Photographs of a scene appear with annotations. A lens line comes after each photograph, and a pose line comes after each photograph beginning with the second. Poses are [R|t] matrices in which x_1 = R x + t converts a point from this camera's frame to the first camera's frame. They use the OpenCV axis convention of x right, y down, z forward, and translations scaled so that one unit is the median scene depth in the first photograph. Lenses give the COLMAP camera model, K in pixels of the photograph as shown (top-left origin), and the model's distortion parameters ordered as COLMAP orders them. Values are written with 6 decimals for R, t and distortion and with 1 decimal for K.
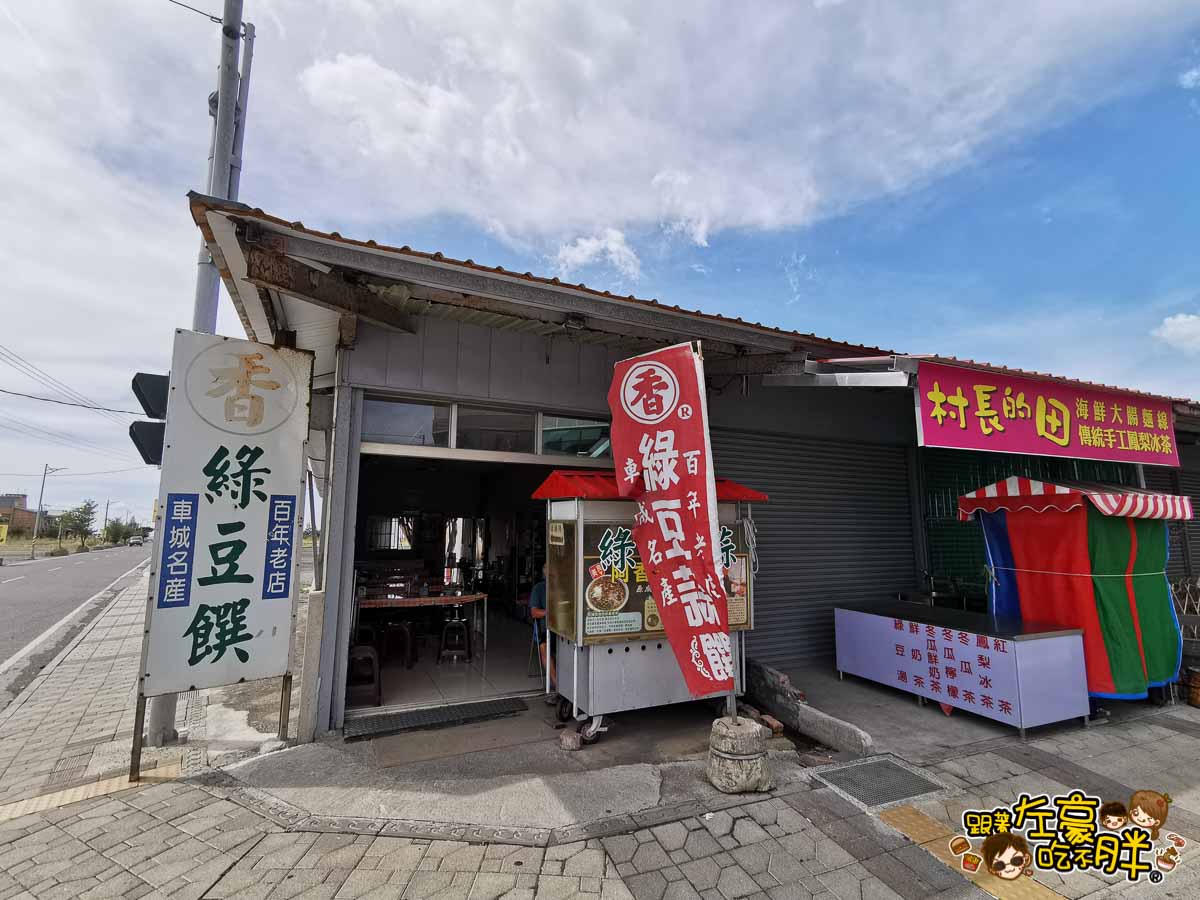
lens RADIAL K [[566.7, 0, 601.2], [0, 566.7, 455.2], [0, 0, 1]] dist [0.000289, 0.000004]
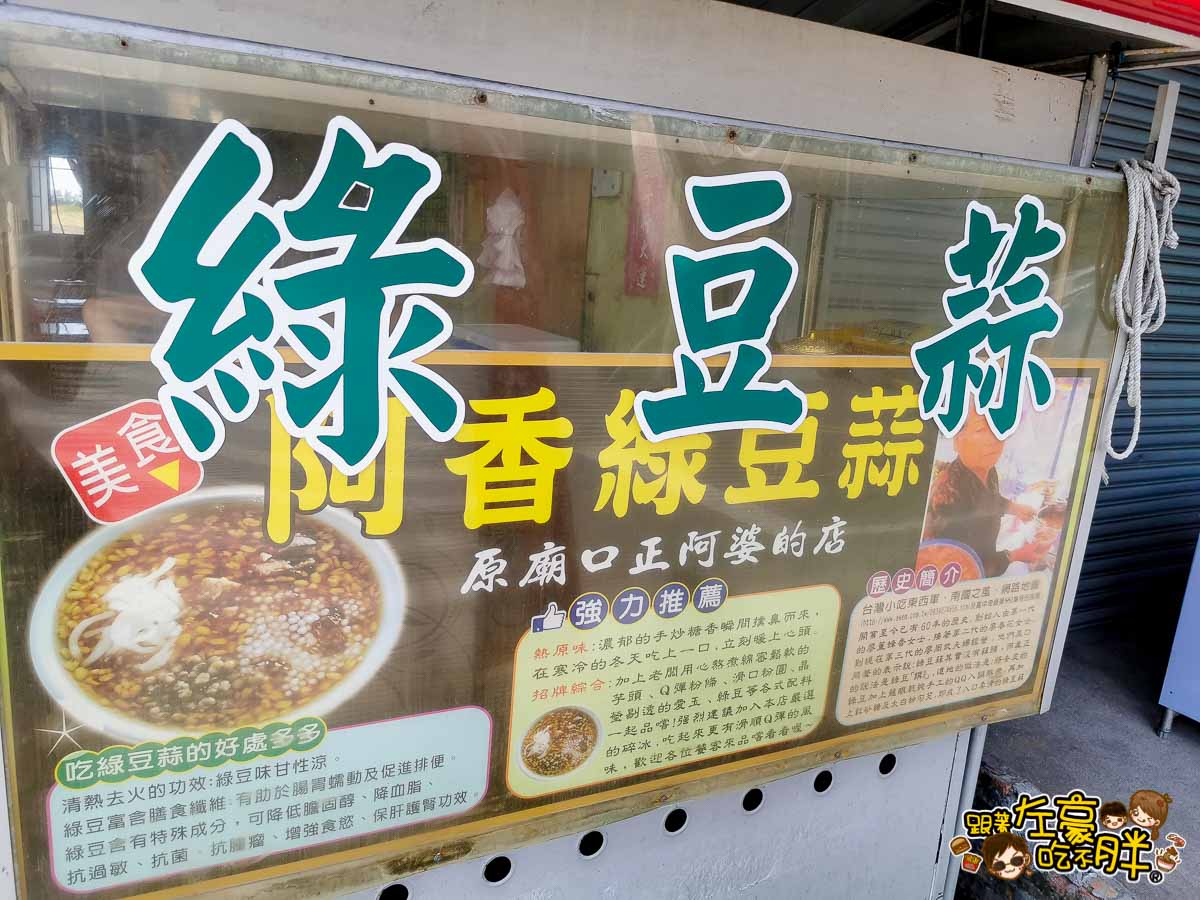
lens RADIAL K [[938.3, 0, 600.9], [0, 938.3, 449.6], [0, 0, 1]] dist [-0.027243, -0.021578]
pose [[0.996255, 0.061324, 0.060949, 0.081815], [-0.078856, 0.933548, 0.349671, 0.118548], [-0.035456, -0.353168, 0.934888, 0.785609]]
